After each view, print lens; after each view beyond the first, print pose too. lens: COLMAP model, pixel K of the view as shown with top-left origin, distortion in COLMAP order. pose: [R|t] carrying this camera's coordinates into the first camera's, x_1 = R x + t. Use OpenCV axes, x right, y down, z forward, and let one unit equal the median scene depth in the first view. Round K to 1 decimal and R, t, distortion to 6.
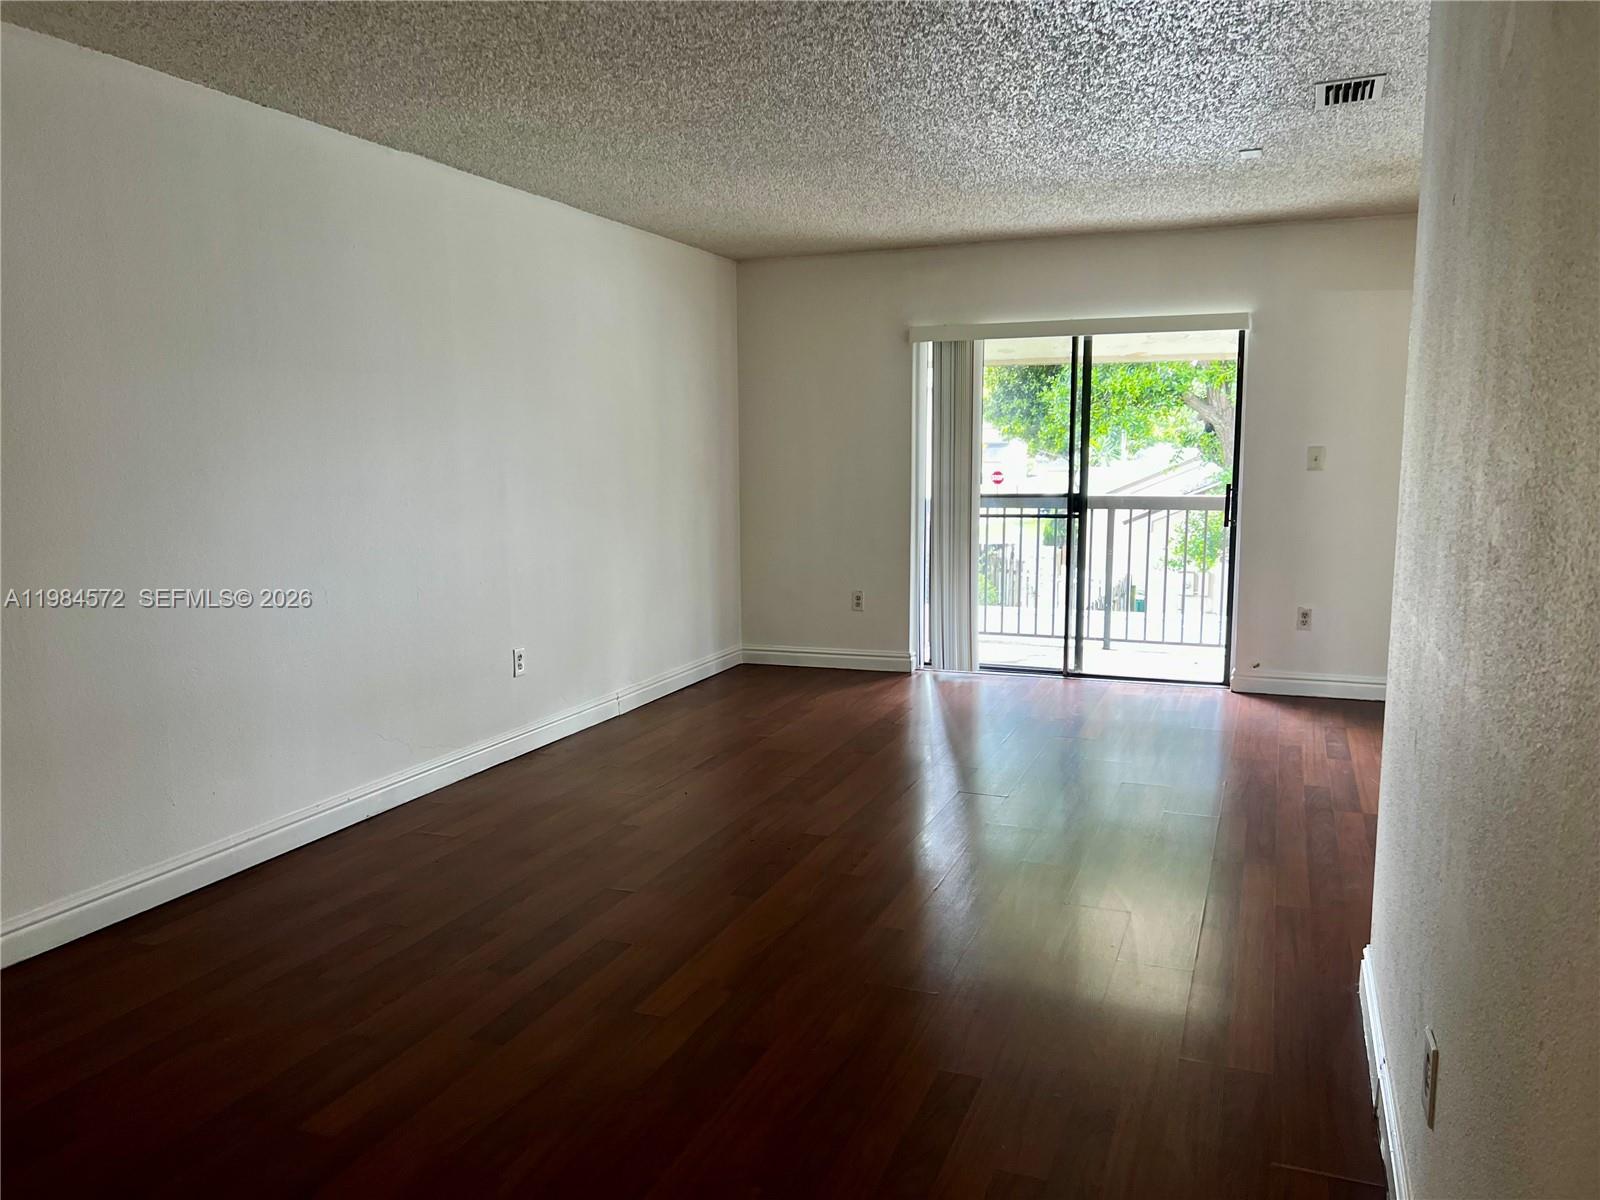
lens RADIAL K [[1211.2, 0, 810.3], [0, 1211.2, 615.5], [0, 0, 1]] dist [0.054915, -0.062667]
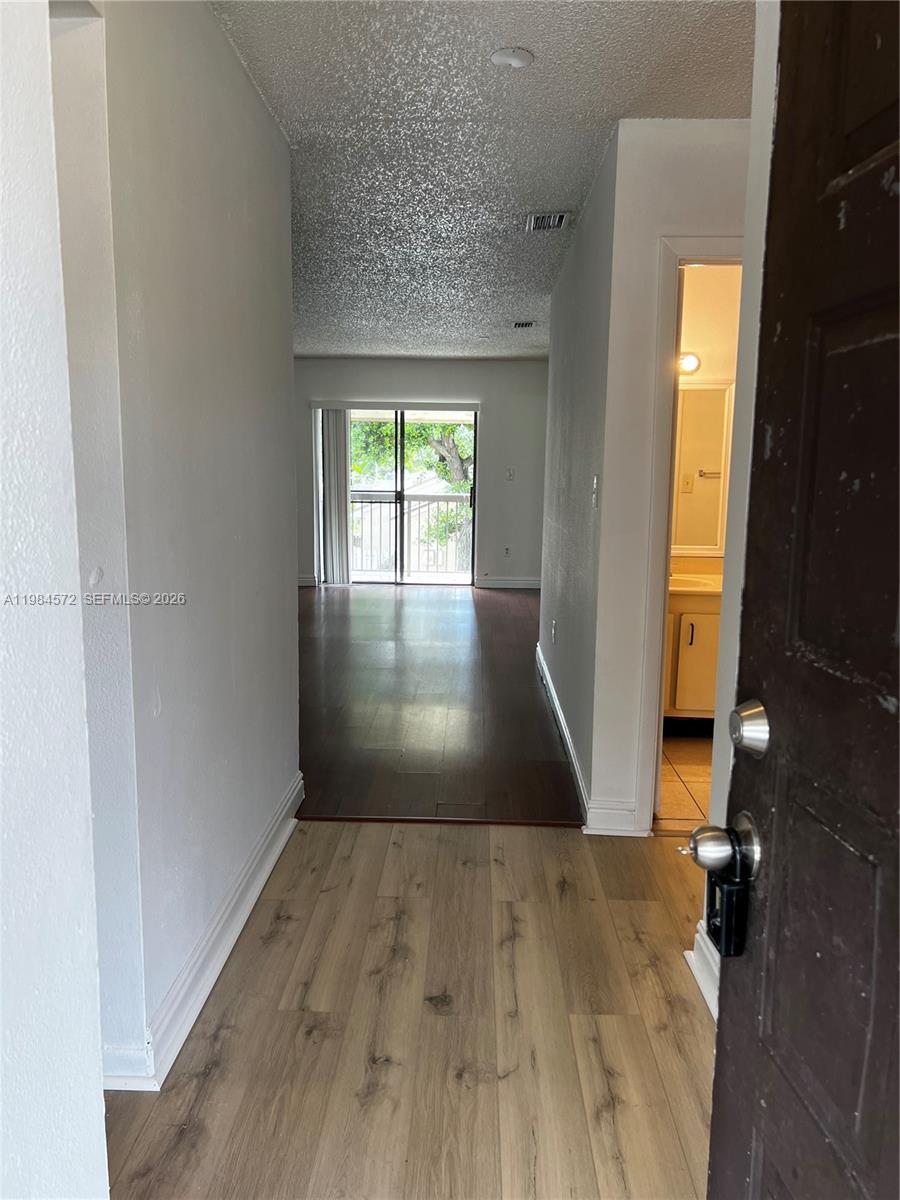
lens RADIAL K [[908.4, 0, 447.9], [0, 908.4, 614.2], [0, 0, 1]] dist [0.054915, -0.062667]
pose [[0.943543, -0.030415, 0.329851, -0.198461], [0.023791, 0.999426, 0.024102, 0.065977], [-0.330395, -0.014894, 0.943725, -0.419507]]
